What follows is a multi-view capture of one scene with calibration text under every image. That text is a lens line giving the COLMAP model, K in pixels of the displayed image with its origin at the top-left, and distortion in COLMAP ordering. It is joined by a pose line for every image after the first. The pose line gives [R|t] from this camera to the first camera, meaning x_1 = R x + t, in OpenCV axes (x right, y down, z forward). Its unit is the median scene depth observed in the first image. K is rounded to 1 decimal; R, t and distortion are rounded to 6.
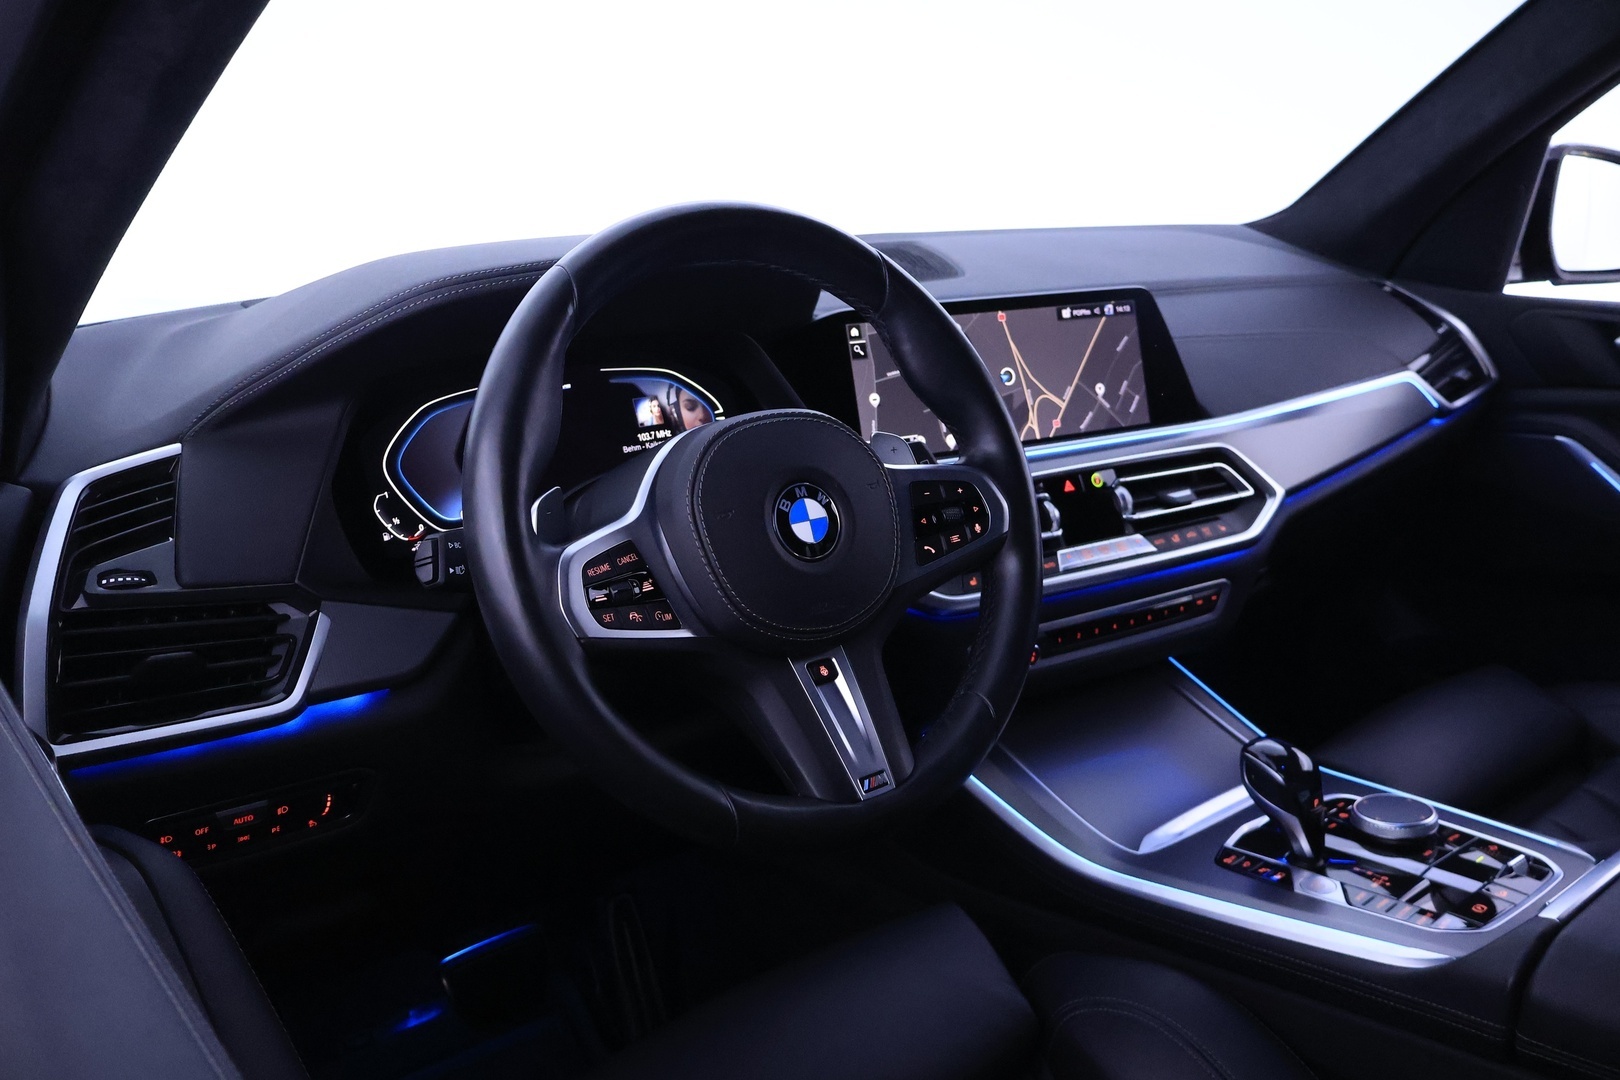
lens RADIAL K [[1386.5, 0, 802.8], [0, 1386.5, 548.8], [0, 0, 1]] dist [-0.008717, 0.010798]
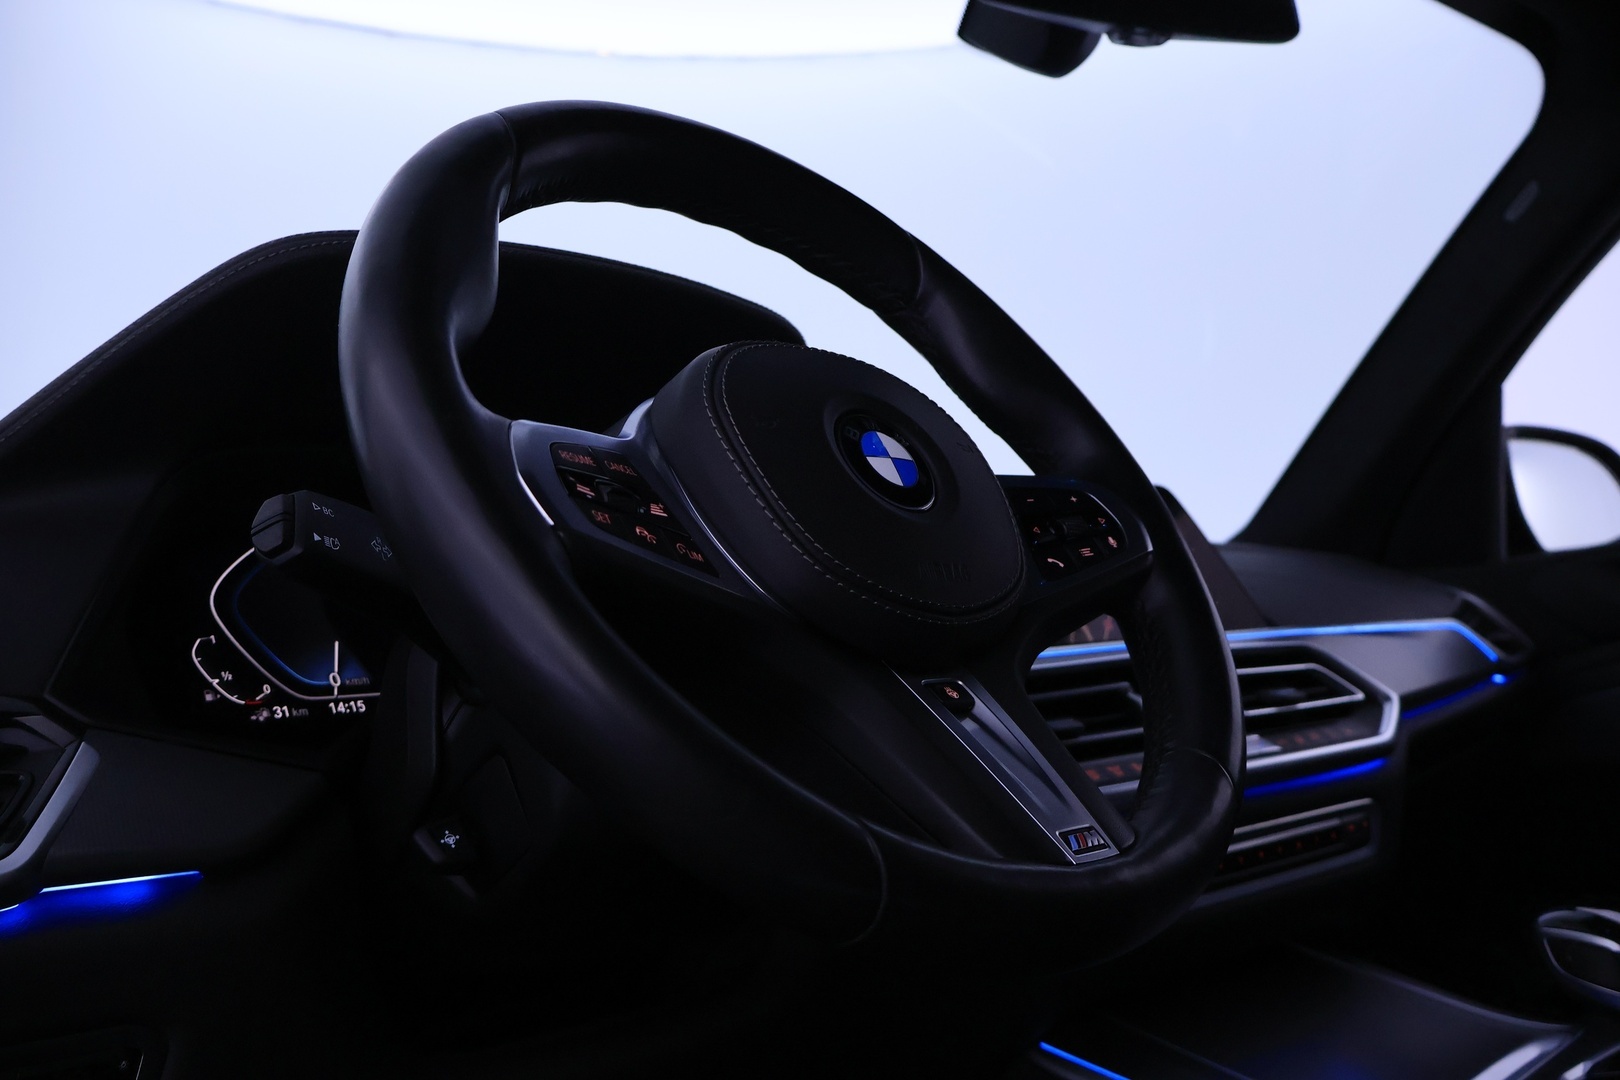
lens RADIAL K [[1386.5, 0, 818.0], [0, 1386.5, 543.5], [0, 0, 1]] dist [-0.008717, 0.010798]
pose [[0.986091, -0.108065, 0.126280, -0.097130], [0.153621, 0.882611, -0.444296, 0.251974], [-0.063443, 0.457516, 0.886935, 0.383386]]
